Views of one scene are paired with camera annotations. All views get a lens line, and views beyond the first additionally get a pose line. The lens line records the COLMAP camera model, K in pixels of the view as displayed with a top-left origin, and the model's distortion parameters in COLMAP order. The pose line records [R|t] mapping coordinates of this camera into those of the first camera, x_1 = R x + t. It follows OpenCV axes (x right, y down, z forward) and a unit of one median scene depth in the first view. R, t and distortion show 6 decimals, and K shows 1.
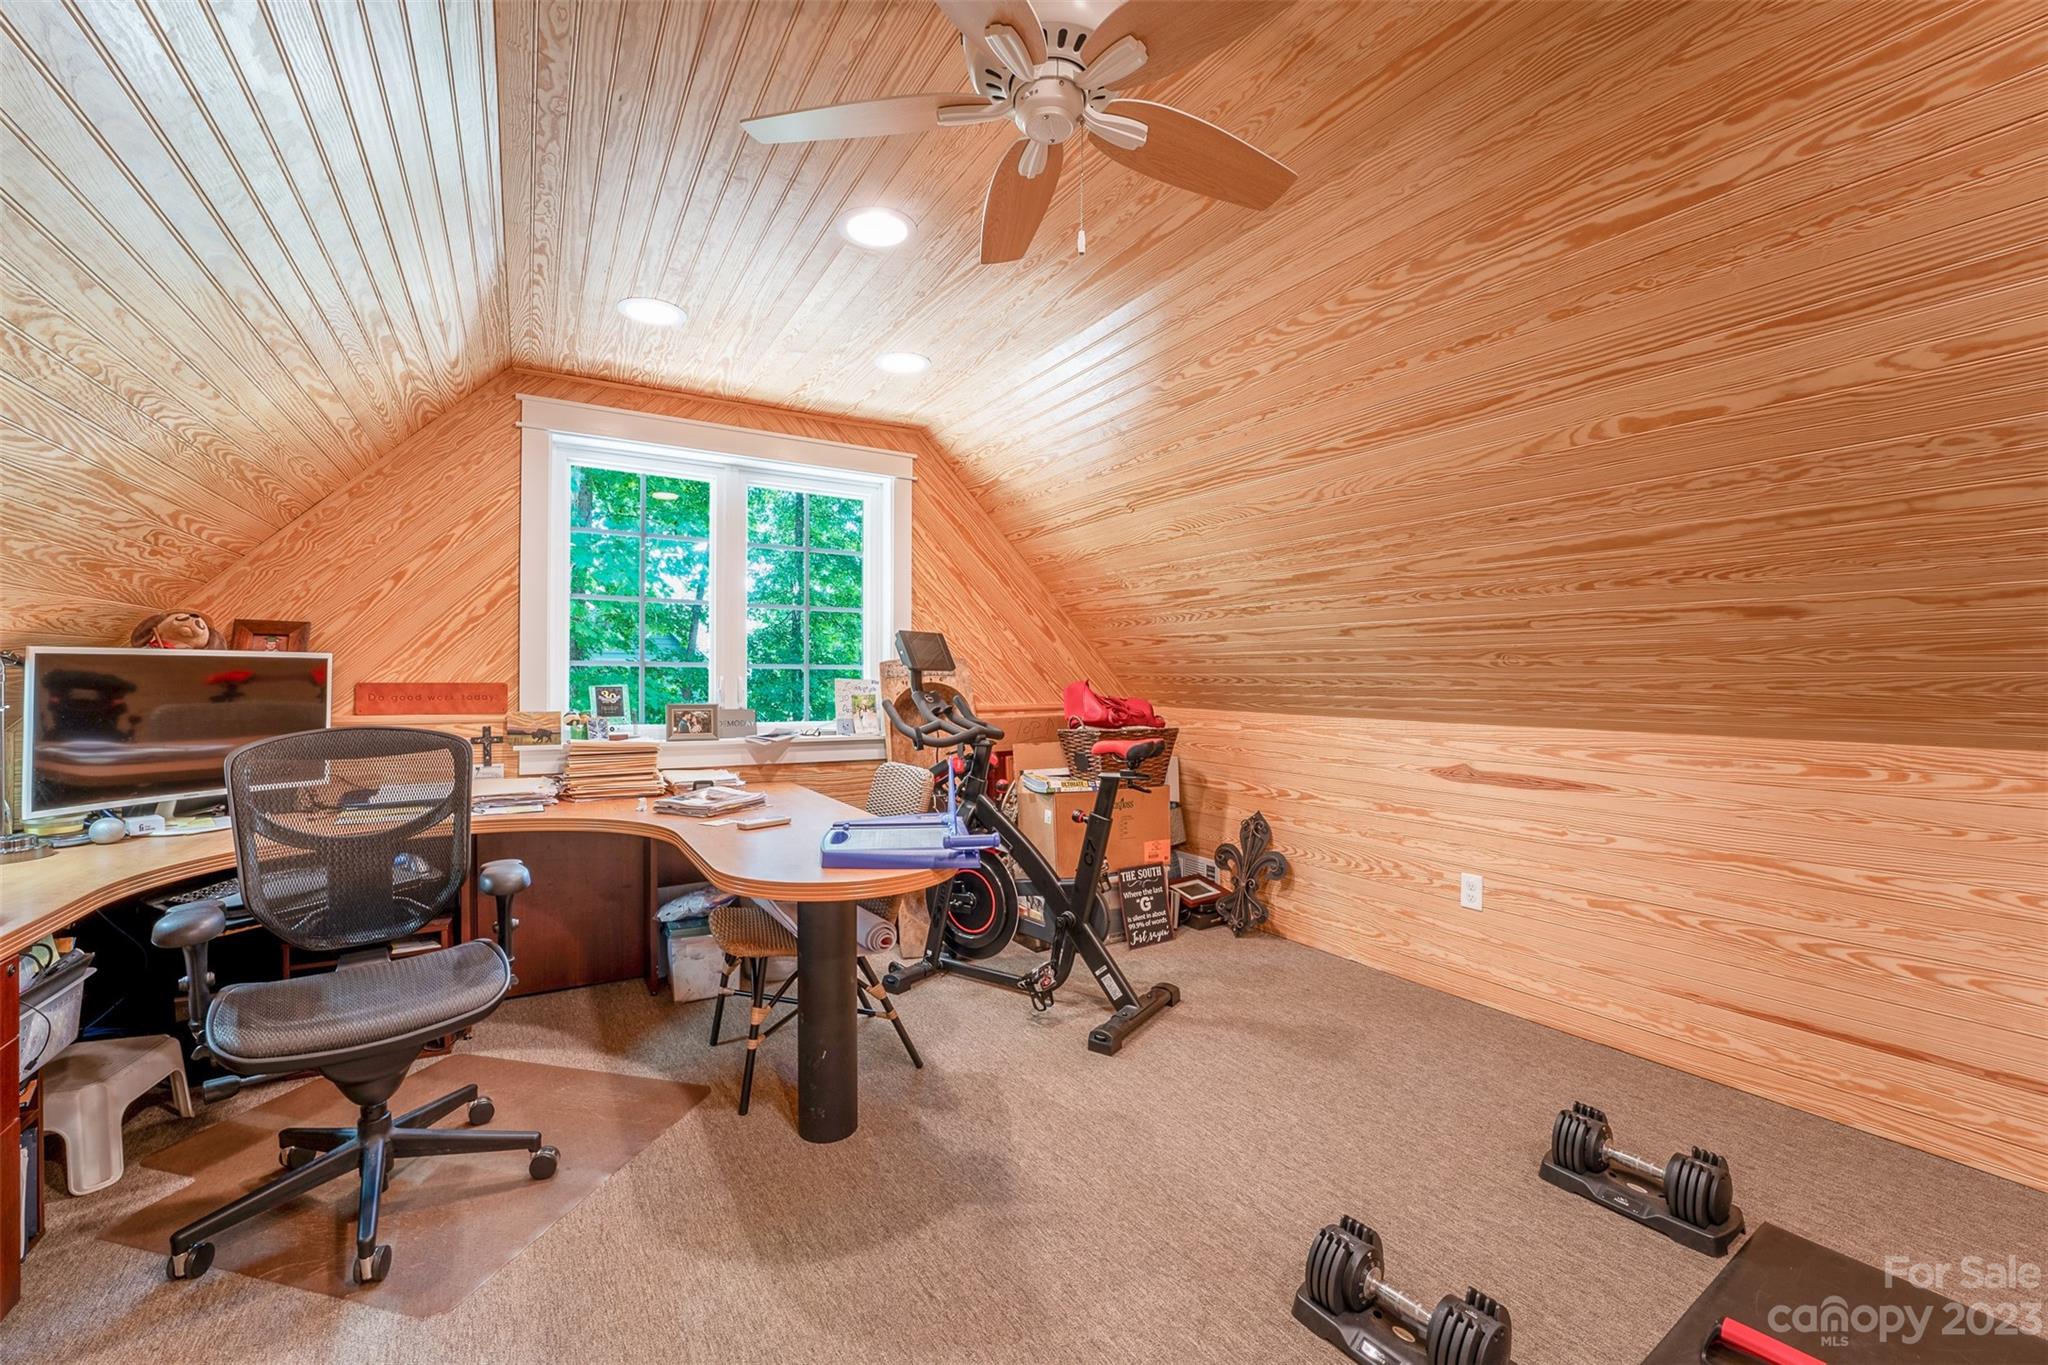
lens RADIAL K [[826.7, 0, 1022.0], [0, 826.7, 679.0], [0, 0, 1]] dist [-0.028362, 0.000131]
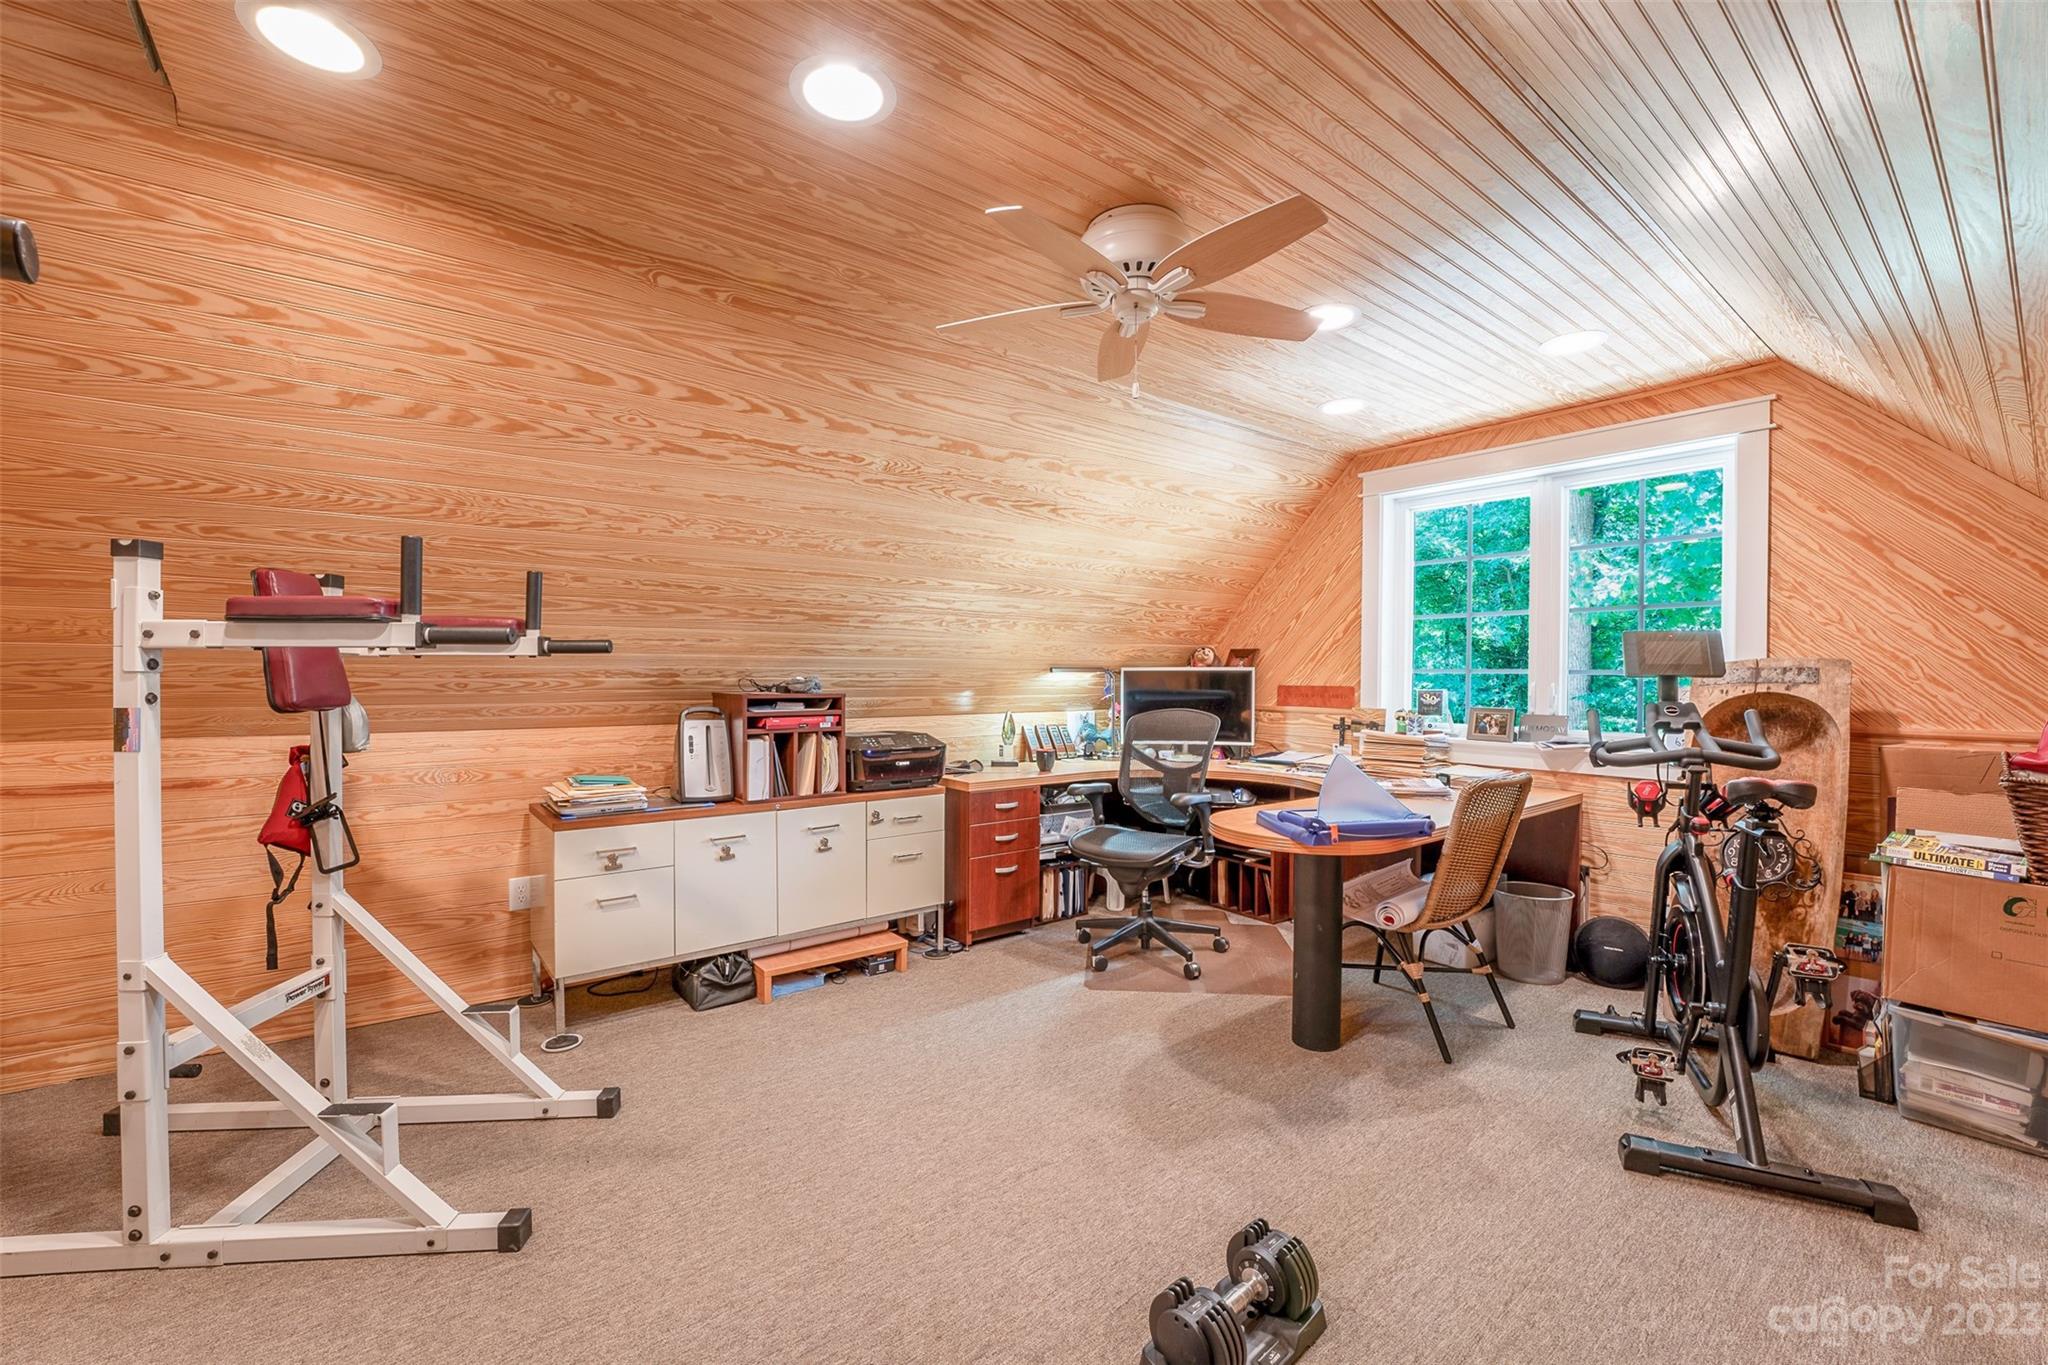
lens RADIAL K [[826.7, 0, 1022.0], [0, 826.7, 679.0], [0, 0, 1]] dist [-0.028362, 0.000131]
pose [[0.116245, 0.002117, -0.993218, 0.690081], [-0.004694, 0.999988, 0.001582, -0.007455], [0.993209, 0.004478, 0.116253, 0.287584]]
